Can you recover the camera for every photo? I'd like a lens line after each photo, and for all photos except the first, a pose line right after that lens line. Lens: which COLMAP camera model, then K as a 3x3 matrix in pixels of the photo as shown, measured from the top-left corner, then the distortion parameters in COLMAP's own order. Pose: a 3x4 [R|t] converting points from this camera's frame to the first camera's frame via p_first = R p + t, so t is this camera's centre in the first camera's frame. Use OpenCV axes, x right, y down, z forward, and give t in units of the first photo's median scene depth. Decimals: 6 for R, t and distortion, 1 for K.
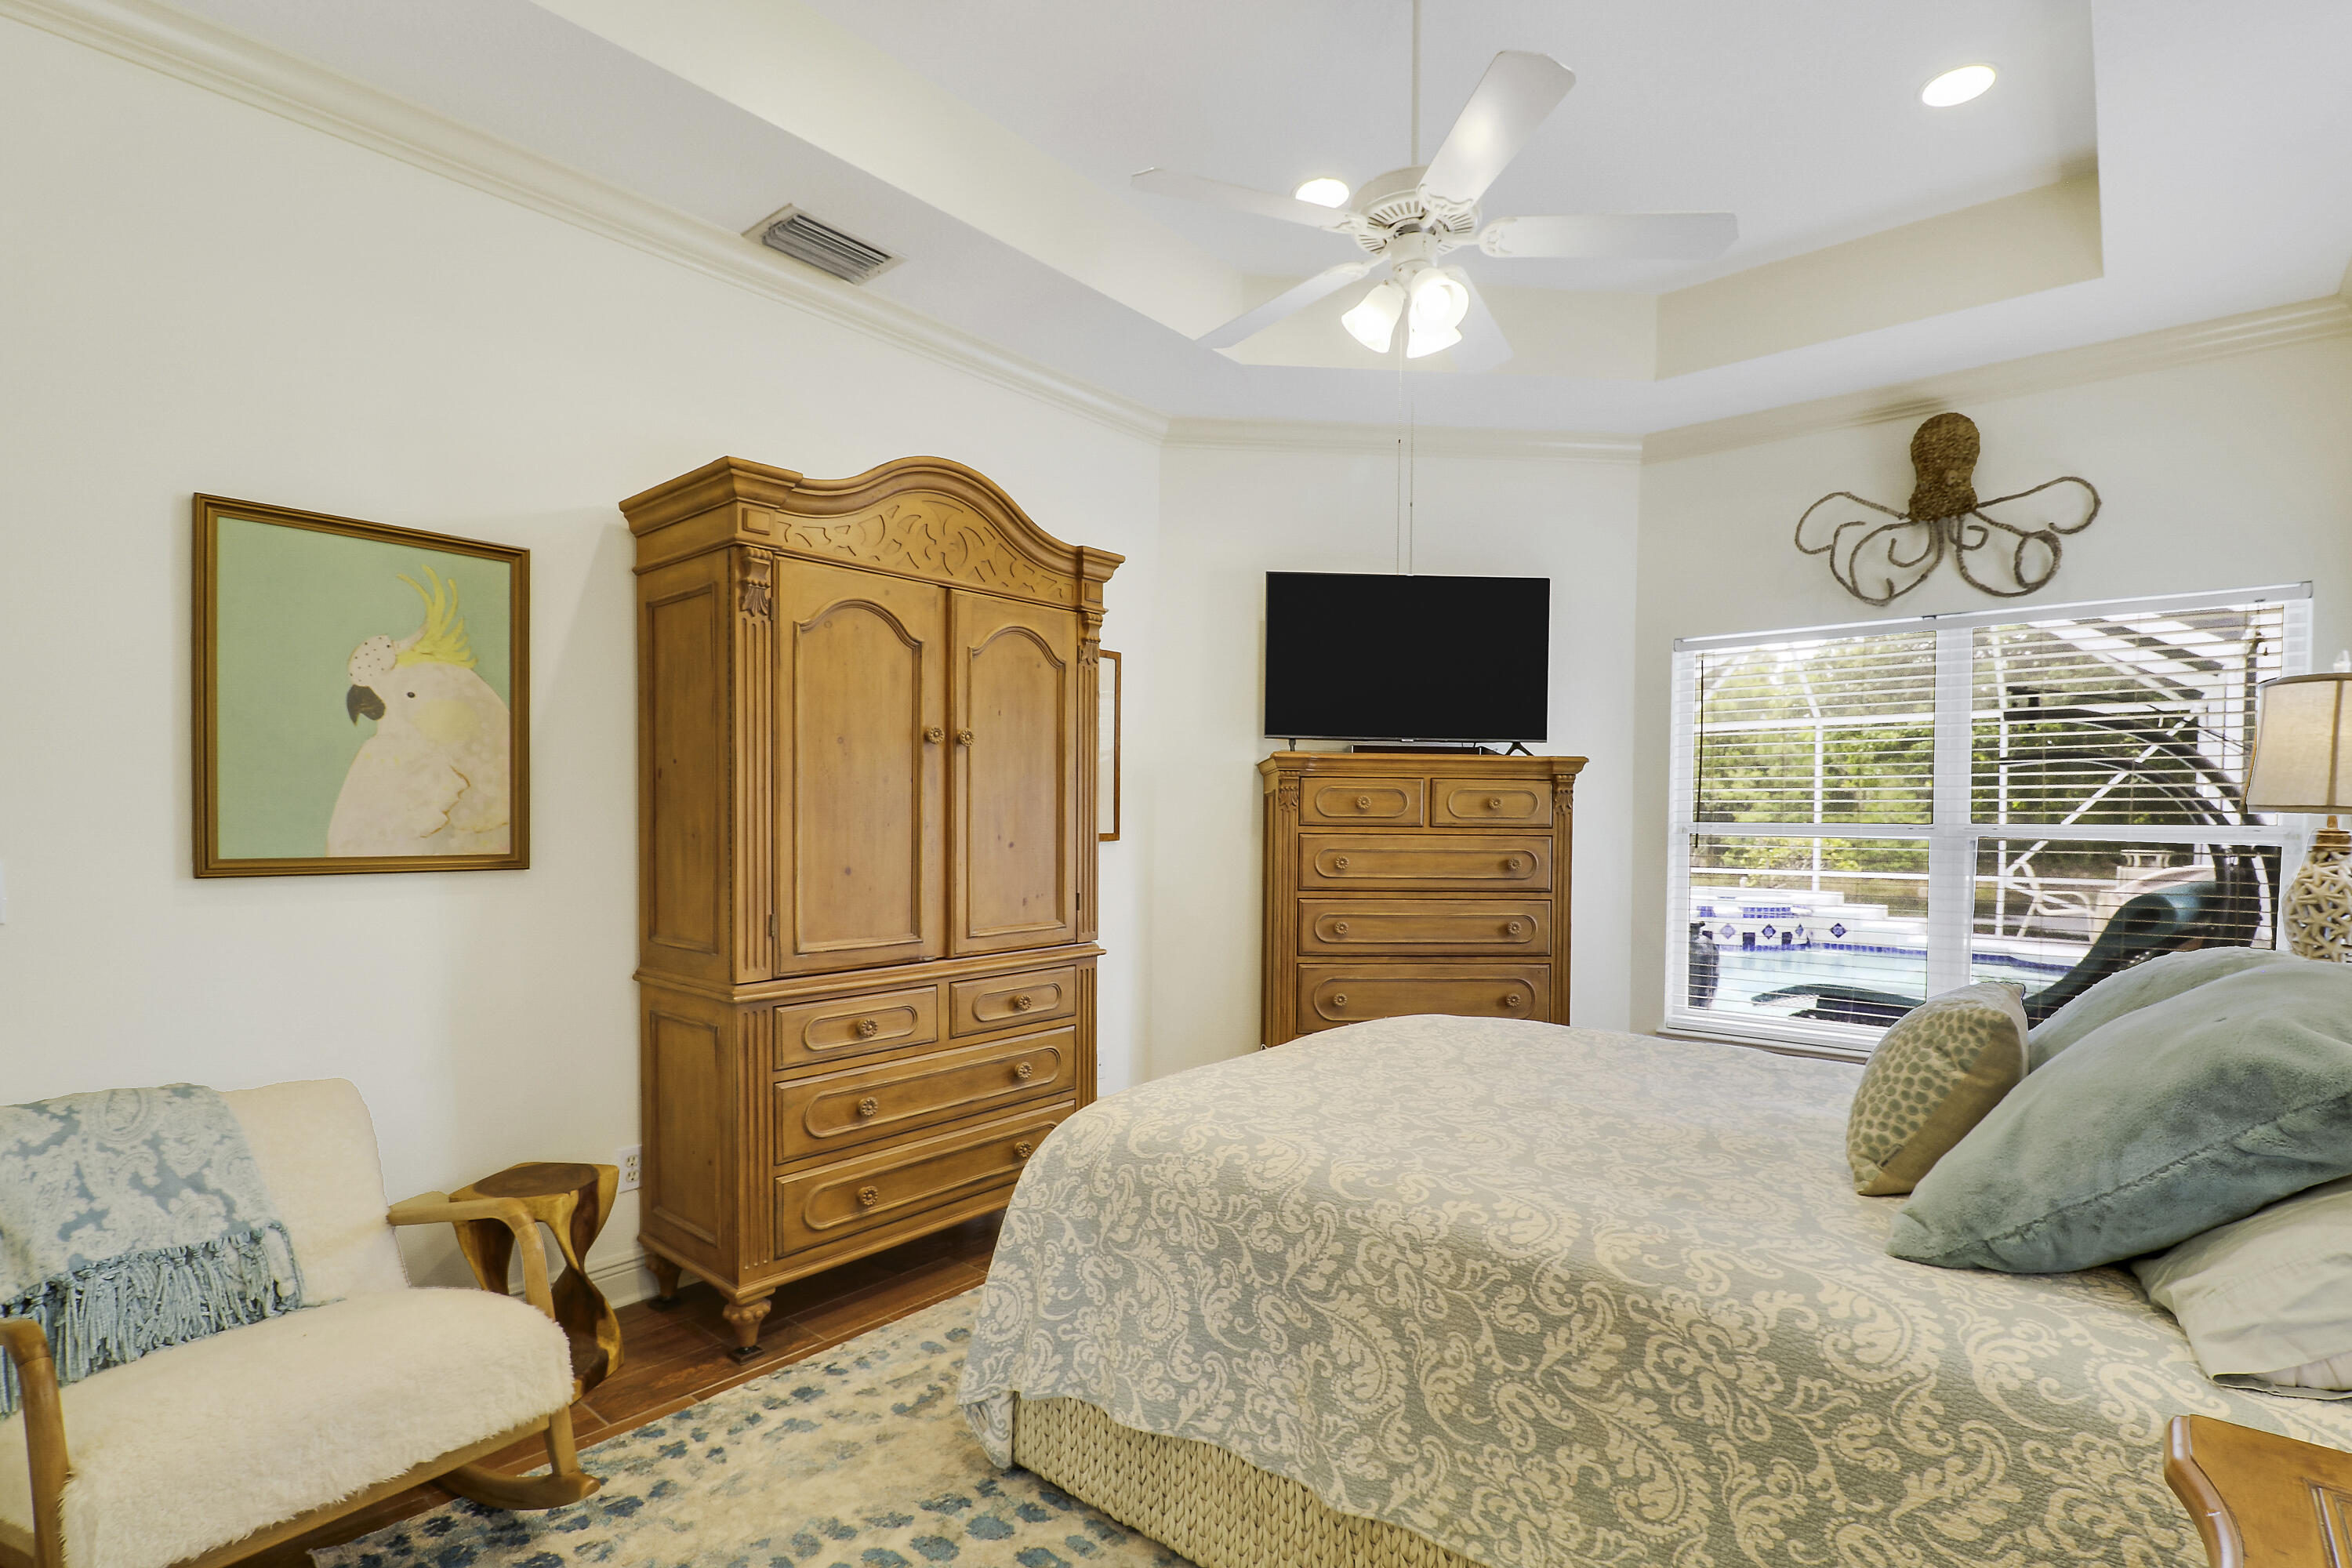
lens RADIAL K [[1096.2, 0, 1219.1], [0, 1096.2, 832.7], [0, 0, 1]] dist [-0.007906, -0.007437]
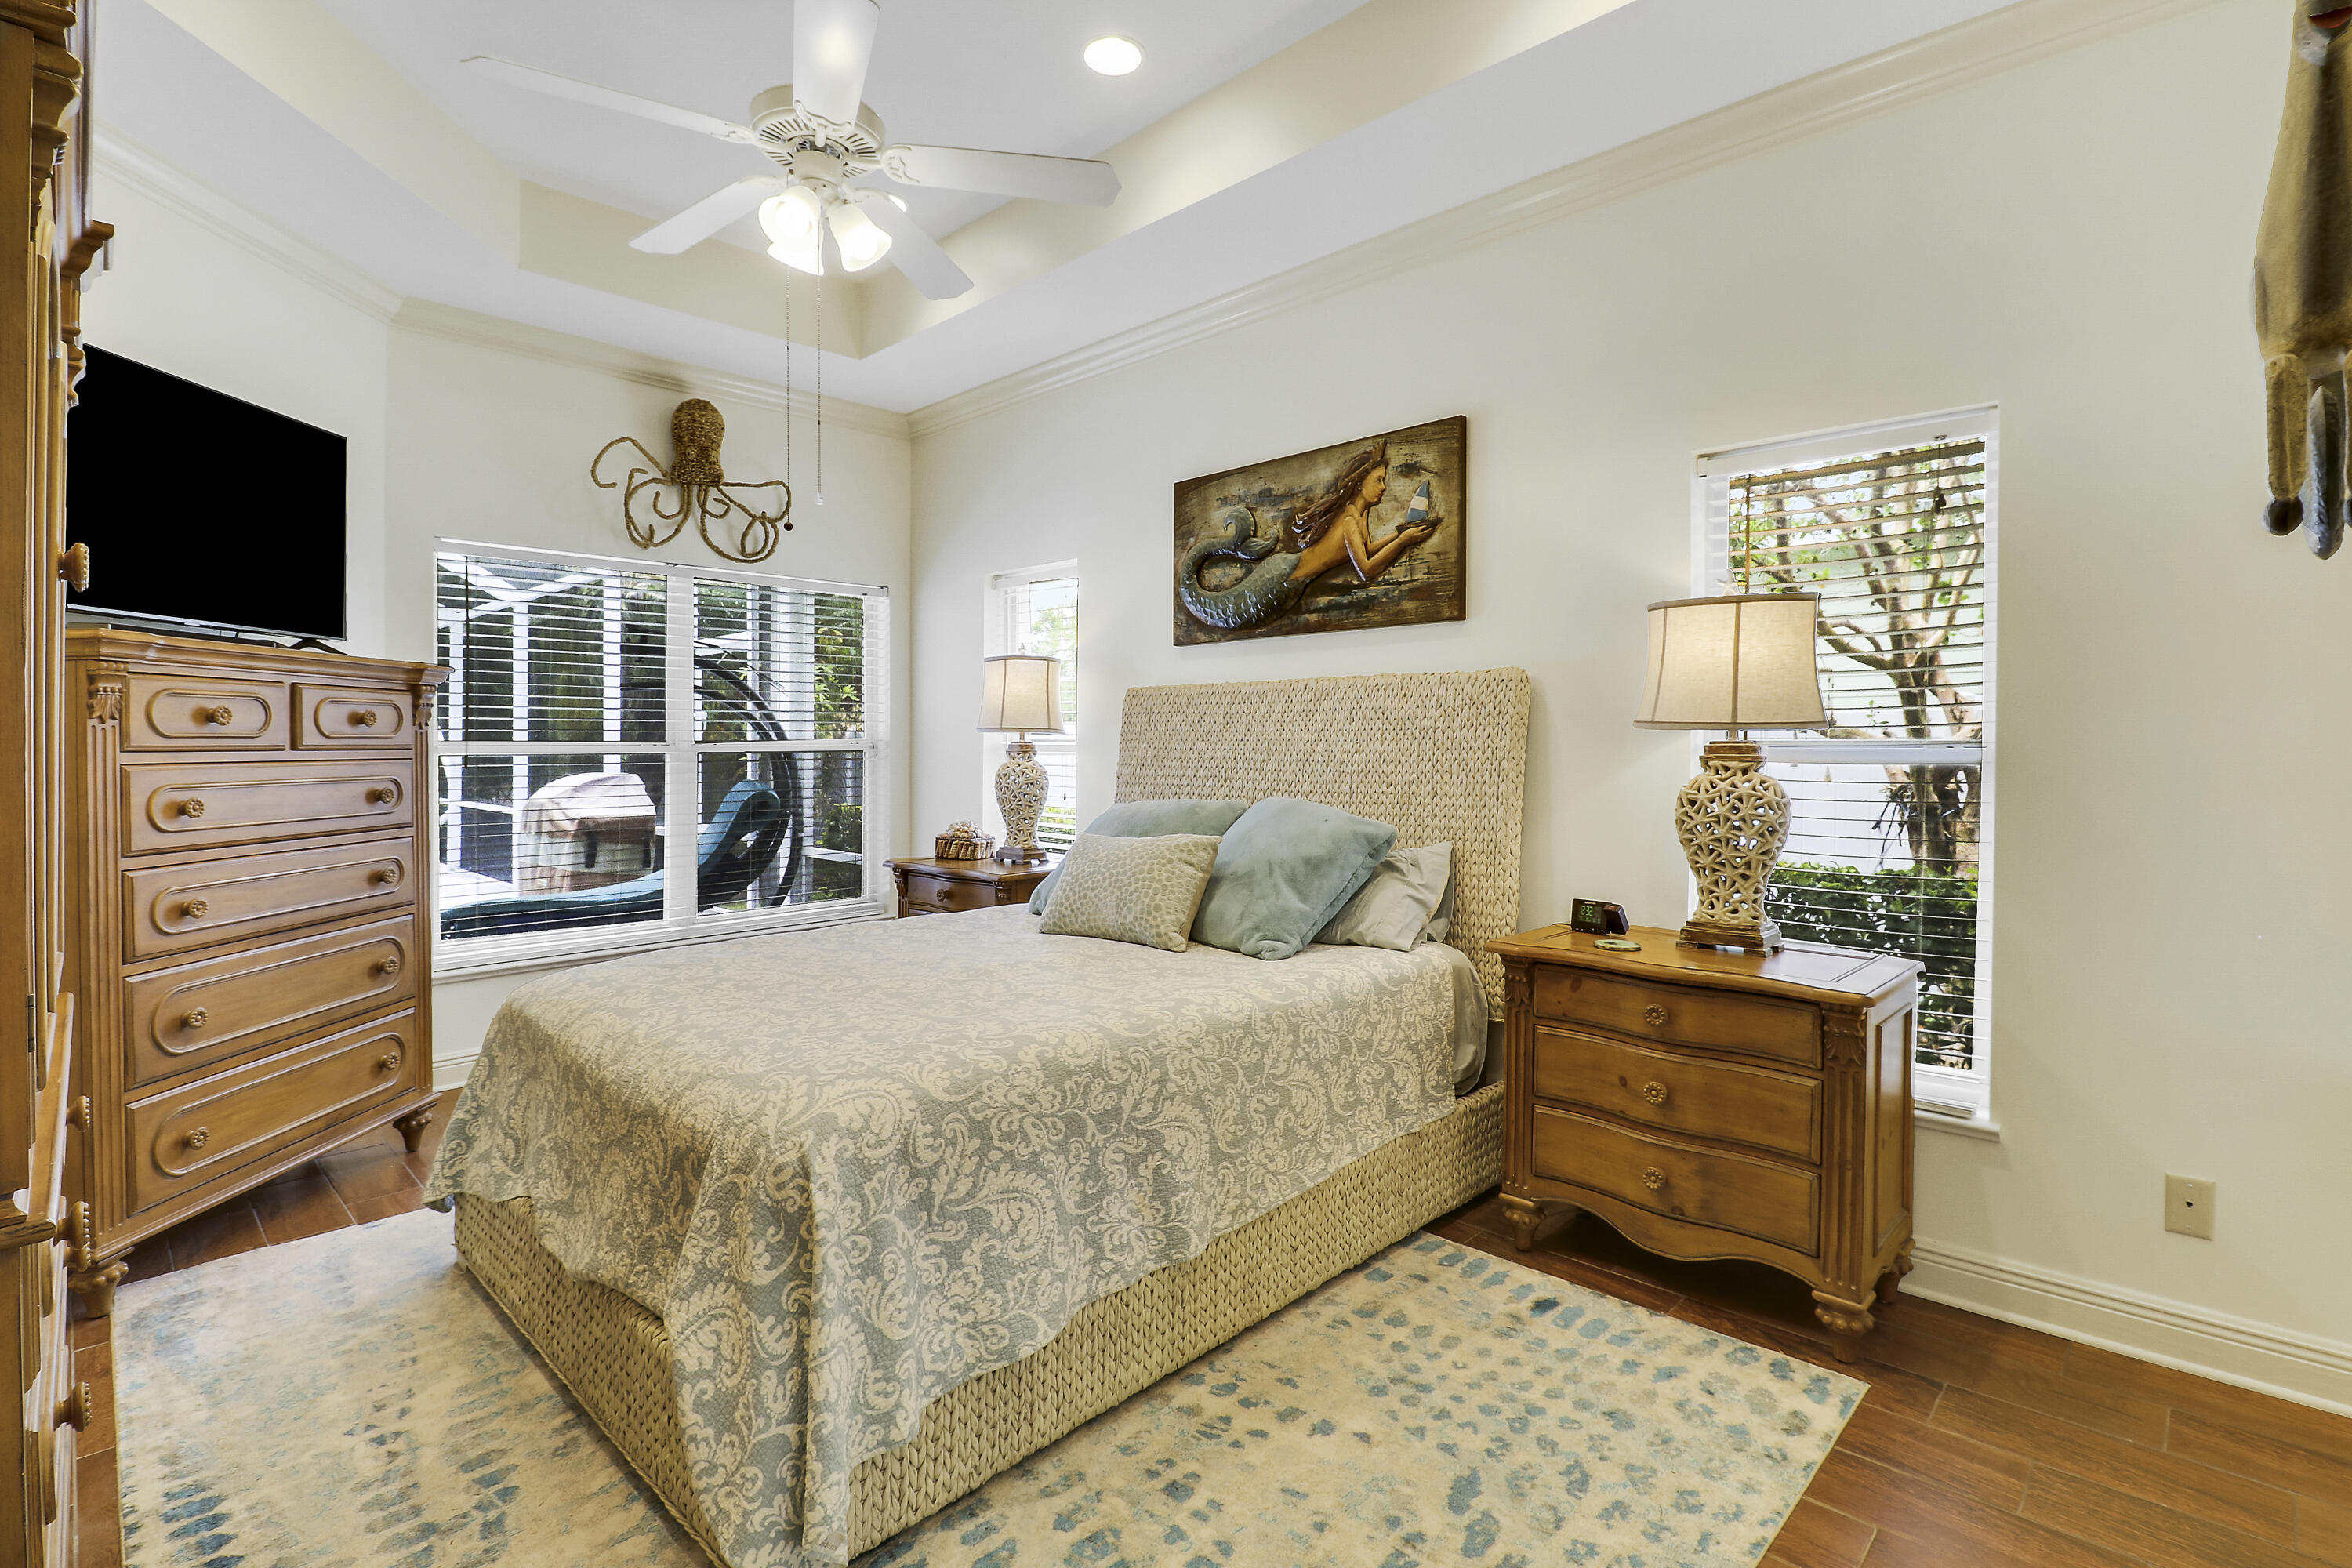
lens RADIAL K [[1096.2, 0, 1177.9], [0, 1096.2, 763.5], [0, 0, 1]] dist [-0.007906, -0.007437]
pose [[0.088652, -0.027160, 0.995692, -0.494526], [0.014103, 0.999562, 0.026010, -0.006632], [-0.995963, 0.011736, 0.088997, 0.366701]]
